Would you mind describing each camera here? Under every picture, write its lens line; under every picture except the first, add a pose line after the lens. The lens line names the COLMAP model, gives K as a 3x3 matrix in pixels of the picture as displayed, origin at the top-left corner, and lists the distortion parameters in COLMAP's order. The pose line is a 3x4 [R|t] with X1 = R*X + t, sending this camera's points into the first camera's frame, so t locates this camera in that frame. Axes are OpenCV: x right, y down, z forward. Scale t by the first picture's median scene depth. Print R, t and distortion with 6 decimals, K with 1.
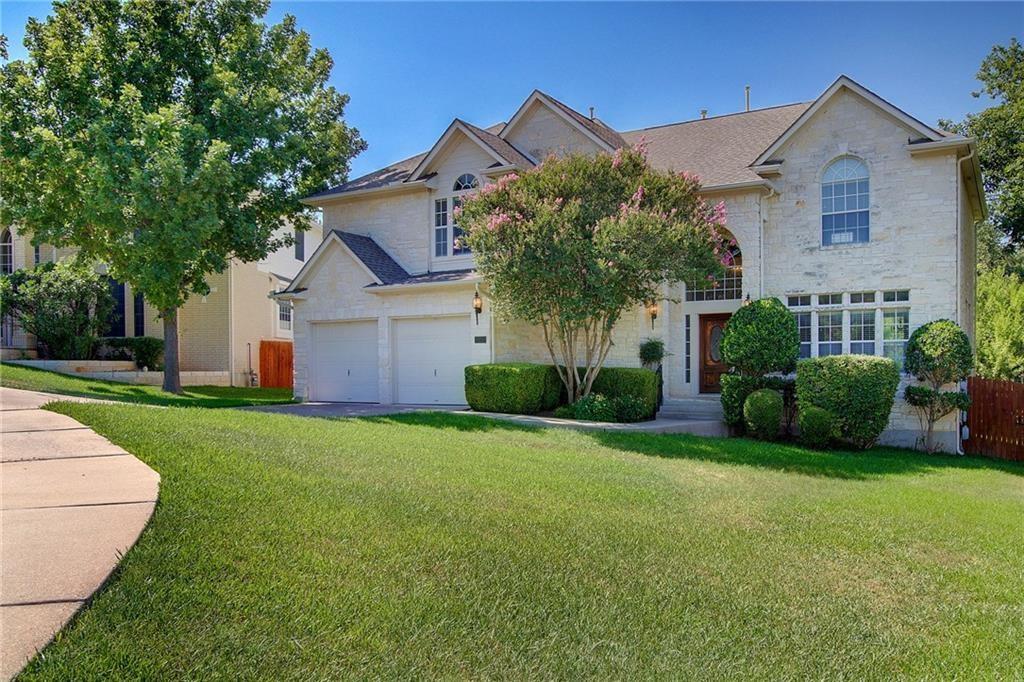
lens RADIAL K [[818.4, 0, 512.1], [0, 818.4, 365.6], [0, 0, 1]] dist [-0.031879, 0.004020]
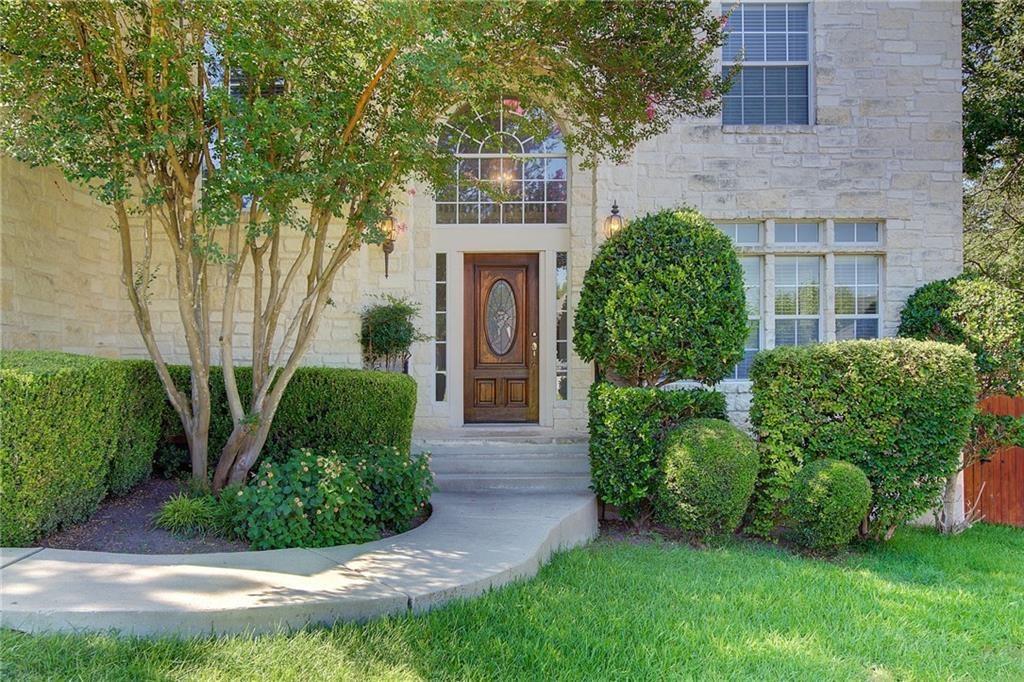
lens RADIAL K [[818.4, 0, 512.1], [0, 818.4, 365.6], [0, 0, 1]] dist [-0.031879, 0.004020]
pose [[0.837830, -0.001275, 0.545930, -0.003993], [0.000595, 0.999999, 0.001422, 0.000694], [-0.545931, -0.000867, 0.837830, 0.665459]]
